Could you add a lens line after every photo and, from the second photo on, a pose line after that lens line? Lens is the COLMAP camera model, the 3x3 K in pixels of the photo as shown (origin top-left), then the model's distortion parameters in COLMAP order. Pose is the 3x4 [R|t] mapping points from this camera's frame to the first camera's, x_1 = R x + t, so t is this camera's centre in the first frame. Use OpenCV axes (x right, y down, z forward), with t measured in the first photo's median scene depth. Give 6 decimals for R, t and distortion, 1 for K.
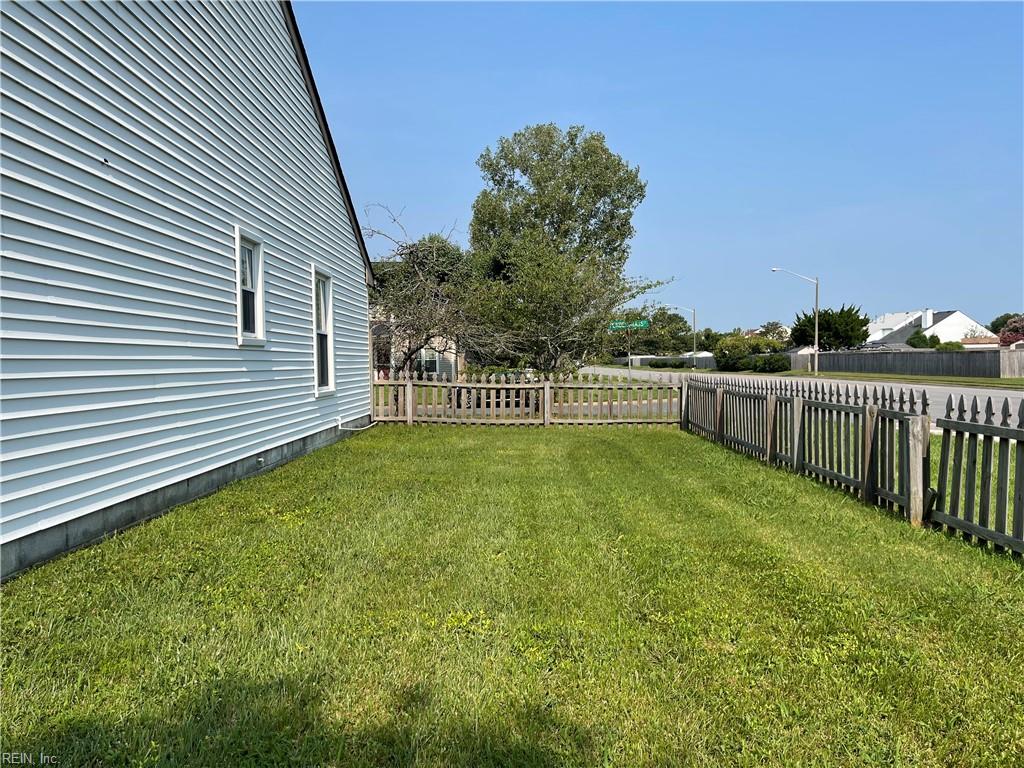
lens RADIAL K [[768.5, 0, 514.3], [0, 768.5, 384.0], [0, 0, 1]] dist [0.067368, -0.098025]
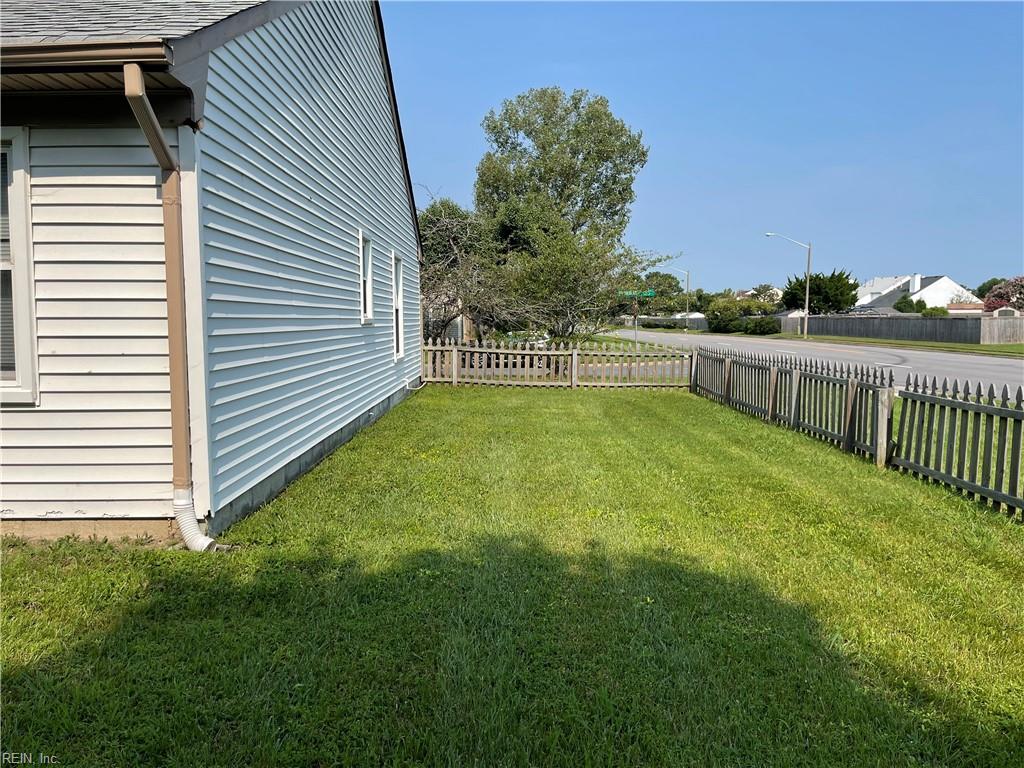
lens RADIAL K [[768.5, 0, 518.0], [0, 768.5, 388.5], [0, 0, 1]] dist [0.067368, -0.098025]
pose [[0.999740, 0.012570, 0.019014, -0.062888], [-0.013708, 0.998045, 0.060978, -0.013333], [-0.018210, -0.061223, 0.997958, -0.143987]]
